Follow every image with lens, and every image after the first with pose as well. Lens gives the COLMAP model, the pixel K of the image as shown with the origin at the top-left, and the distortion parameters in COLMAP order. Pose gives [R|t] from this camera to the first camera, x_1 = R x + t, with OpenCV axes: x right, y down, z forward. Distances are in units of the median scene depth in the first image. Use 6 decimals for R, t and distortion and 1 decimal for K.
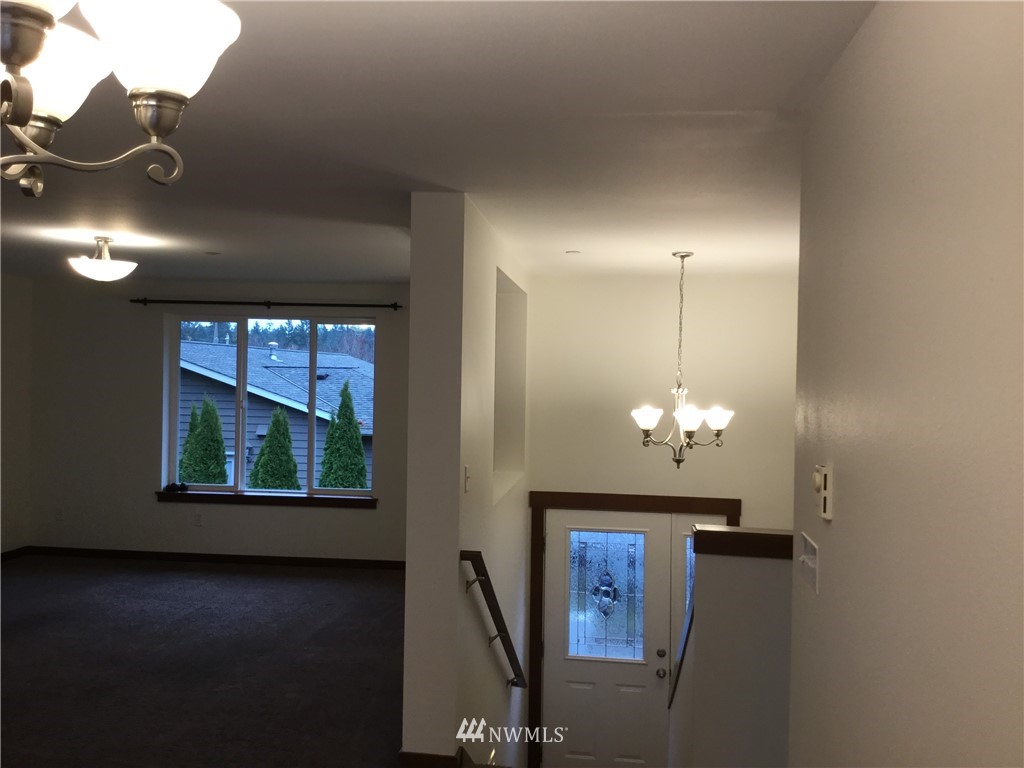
lens RADIAL K [[920.7, 0, 504.5], [0, 920.7, 366.1], [0, 0, 1]] dist [0.105190, -0.176881]
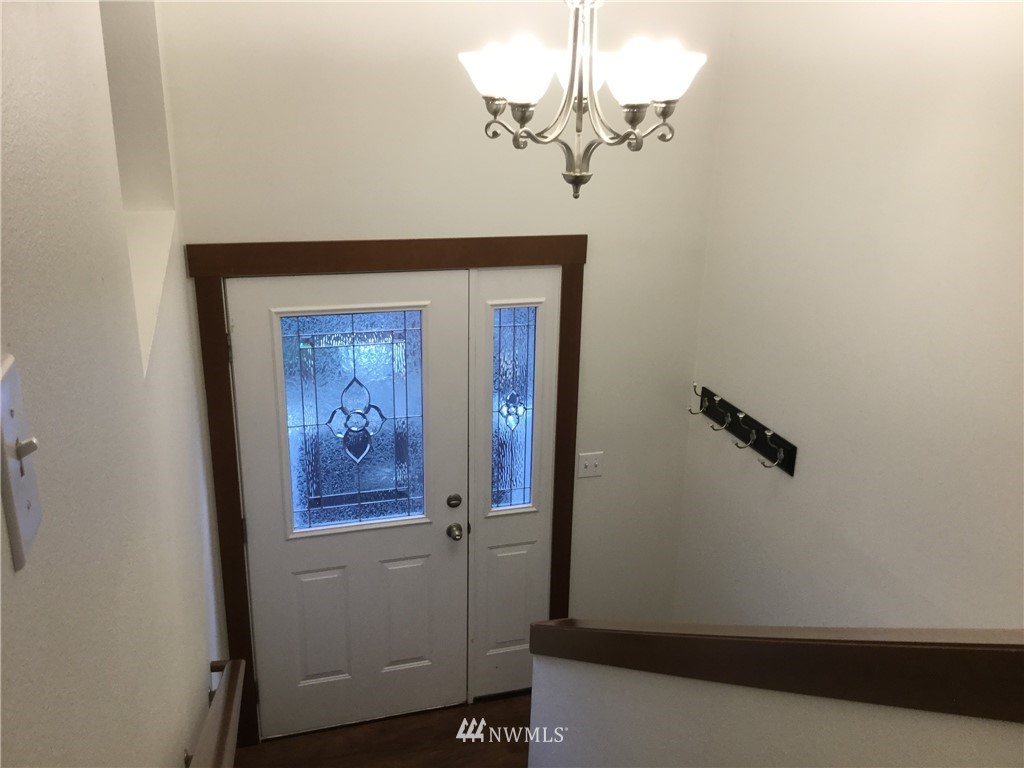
lens RADIAL K [[920.7, 0, 514.3], [0, 920.7, 384.9], [0, 0, 1]] dist [0.105190, -0.176881]
pose [[0.911659, -0.133888, 0.388525, -0.016345], [-0.008454, 0.939128, 0.343465, 0.039897], [-0.410860, -0.316407, 0.855032, 0.549641]]
